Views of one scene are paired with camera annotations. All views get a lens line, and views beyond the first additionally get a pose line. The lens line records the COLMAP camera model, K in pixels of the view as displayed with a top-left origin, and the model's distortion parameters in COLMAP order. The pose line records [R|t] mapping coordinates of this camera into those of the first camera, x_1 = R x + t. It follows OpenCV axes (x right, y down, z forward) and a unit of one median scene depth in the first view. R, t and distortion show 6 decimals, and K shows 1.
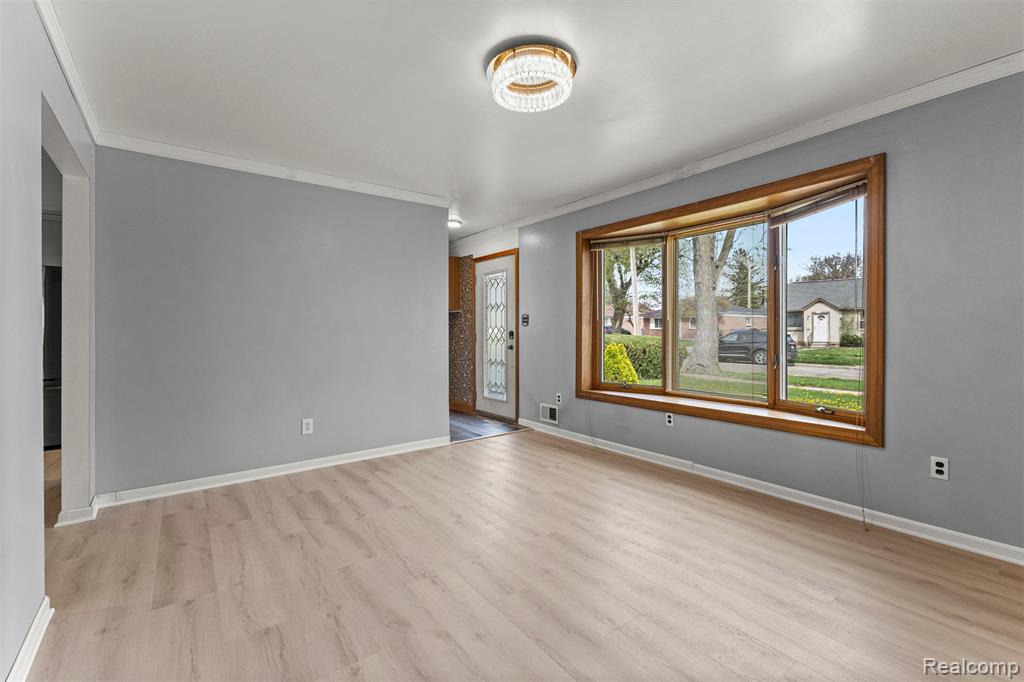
lens RADIAL K [[443.5, 0, 522.1], [0, 443.5, 336.6], [0, 0, 1]] dist [0.002282, 0.003001]
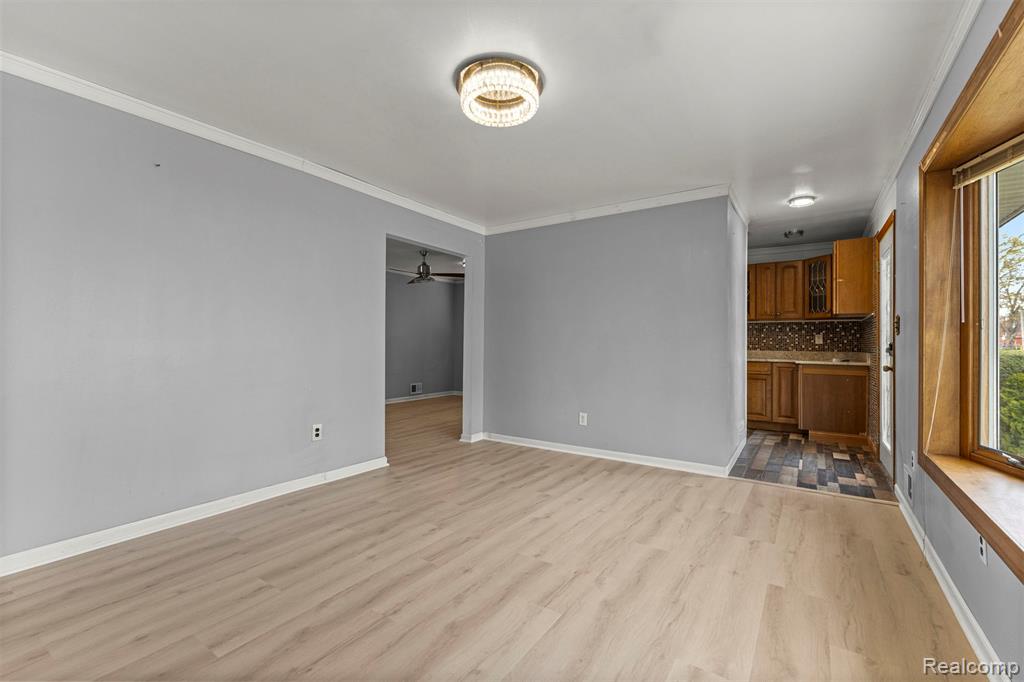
lens RADIAL K [[443.5, 0, 515.4], [0, 443.5, 338.2], [0, 0, 1]] dist [0.002282, 0.003001]
pose [[0.317404, -0.004043, -0.948282, 0.738411], [-0.020628, 0.999725, -0.011167, -0.001758], [0.948066, 0.023106, 0.317234, 0.526164]]
